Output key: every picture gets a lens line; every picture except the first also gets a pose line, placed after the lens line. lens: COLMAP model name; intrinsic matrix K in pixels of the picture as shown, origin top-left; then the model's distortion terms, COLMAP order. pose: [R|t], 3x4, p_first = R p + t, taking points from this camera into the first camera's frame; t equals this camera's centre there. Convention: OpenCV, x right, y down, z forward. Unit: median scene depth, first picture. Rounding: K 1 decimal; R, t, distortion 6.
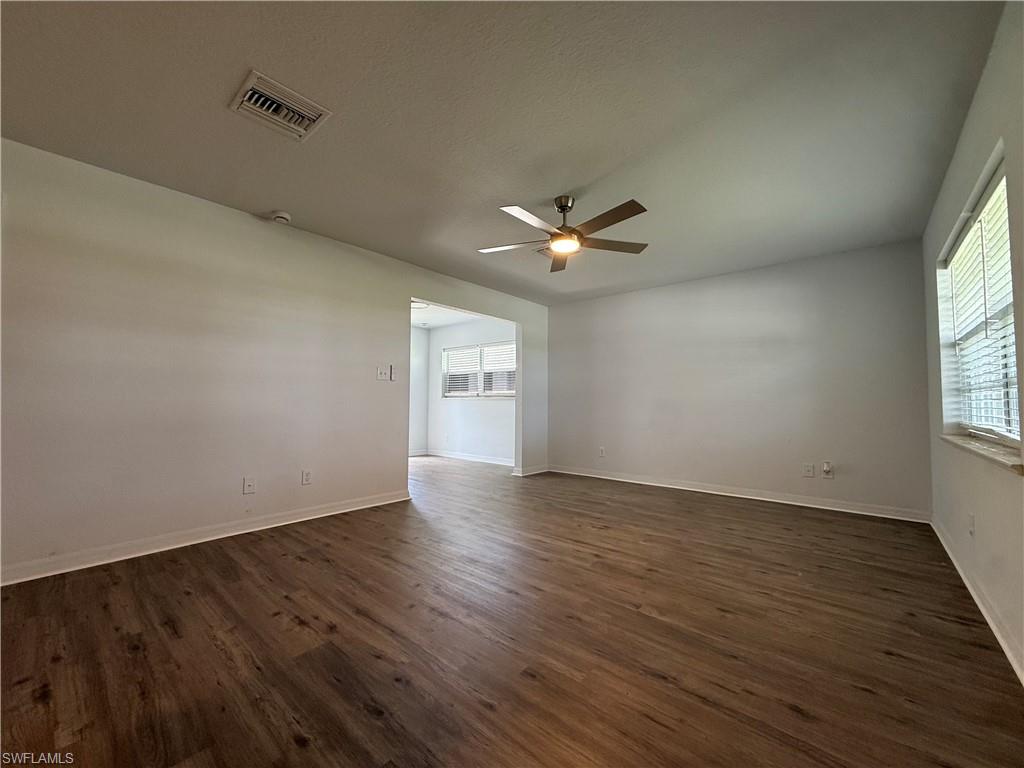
lens RADIAL K [[408.2, 0, 508.3], [0, 408.2, 383.2], [0, 0, 1]] dist [-0.000818, 0.000890]
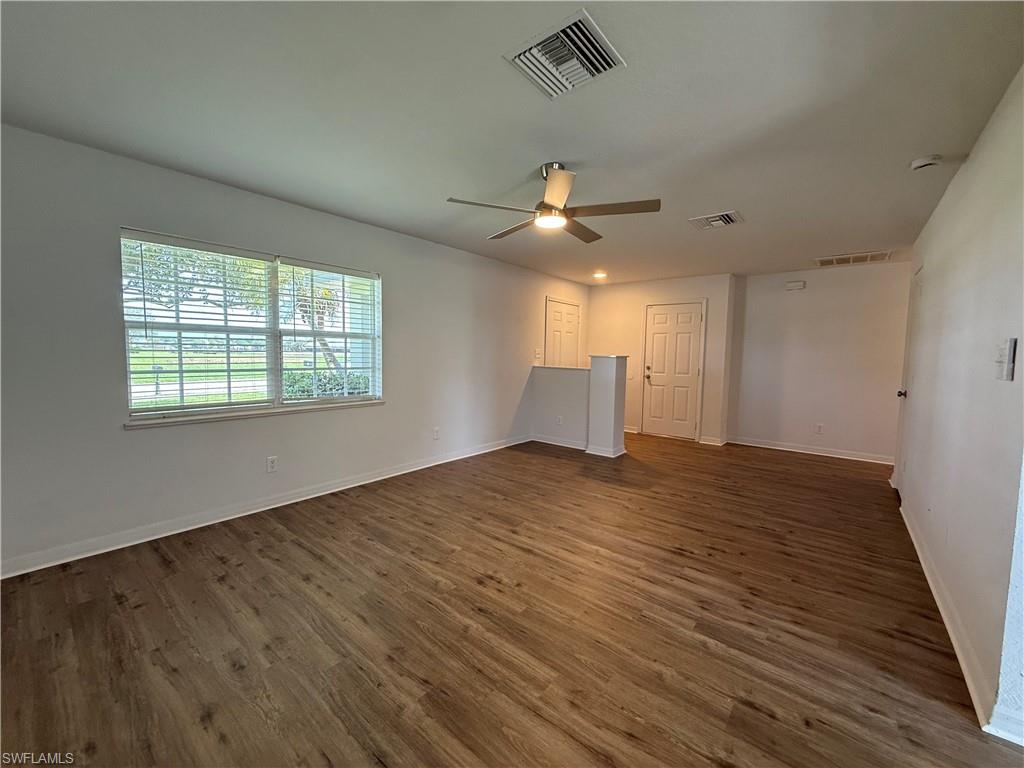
lens RADIAL K [[408.2, 0, 509.4], [0, 408.2, 385.6], [0, 0, 1]] dist [-0.000818, 0.000890]
pose [[-0.999373, -0.021062, -0.028461, 0.261676], [-0.022040, 0.999161, 0.034509, -0.007121], [0.027711, 0.035115, -0.998999, 2.015038]]
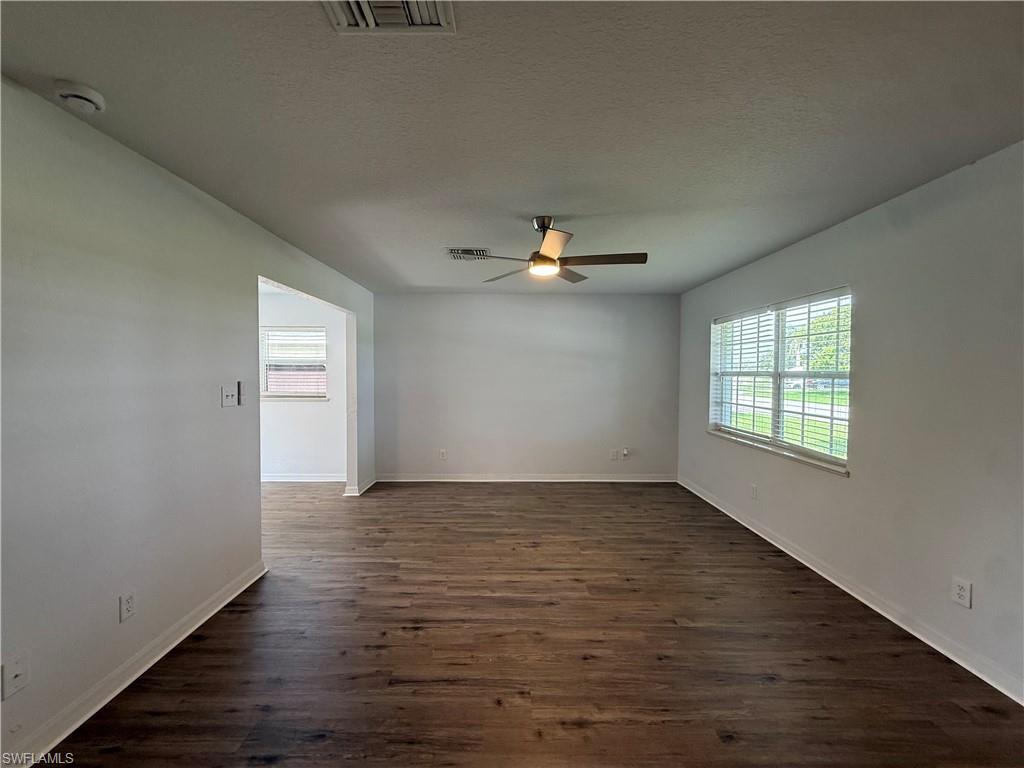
lens RADIAL K [[408.2, 0, 510.3], [0, 408.2, 383.0], [0, 0, 1]] dist [-0.000818, 0.000890]
pose [[0.752570, -0.020503, 0.658193, -0.577814], [-0.029926, 0.997418, 0.065287, -0.144236], [-0.657832, -0.068830, 0.750013, 0.347952]]
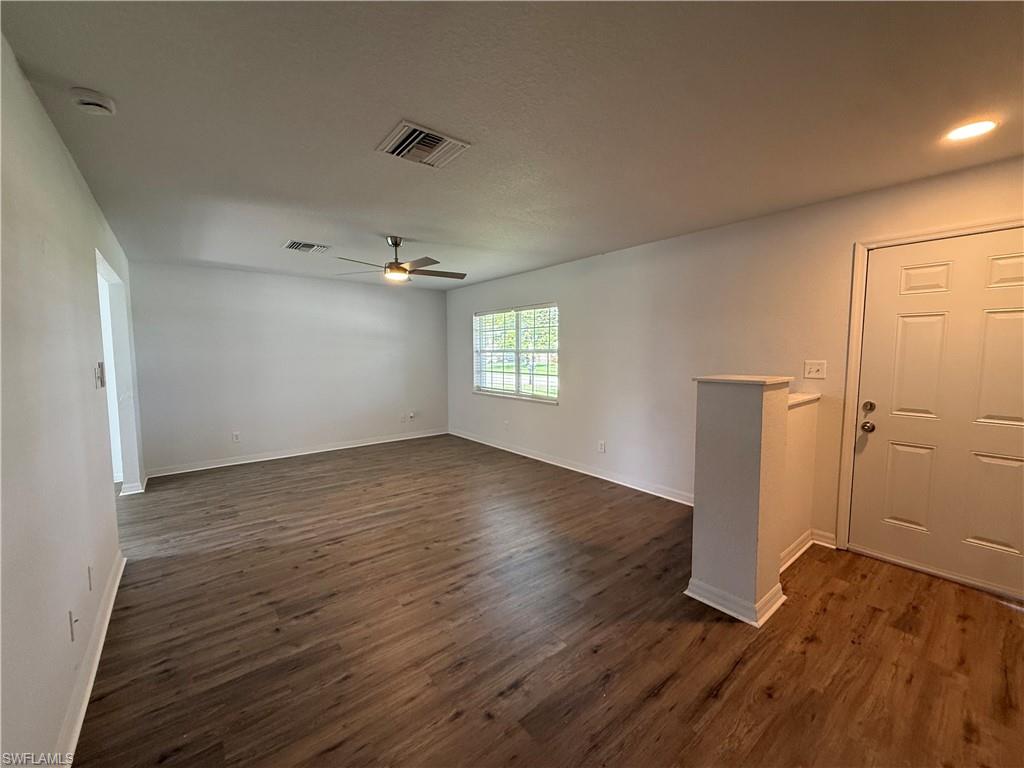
lens RADIAL K [[408.2, 0, 510.7], [0, 408.2, 384.7], [0, 0, 1]] dist [-0.000818, 0.000890]
pose [[0.179222, -0.087606, 0.979900, -1.156115], [-0.040104, 0.994549, 0.096251, -0.141457], [-0.982991, -0.056548, 0.174732, 0.425821]]
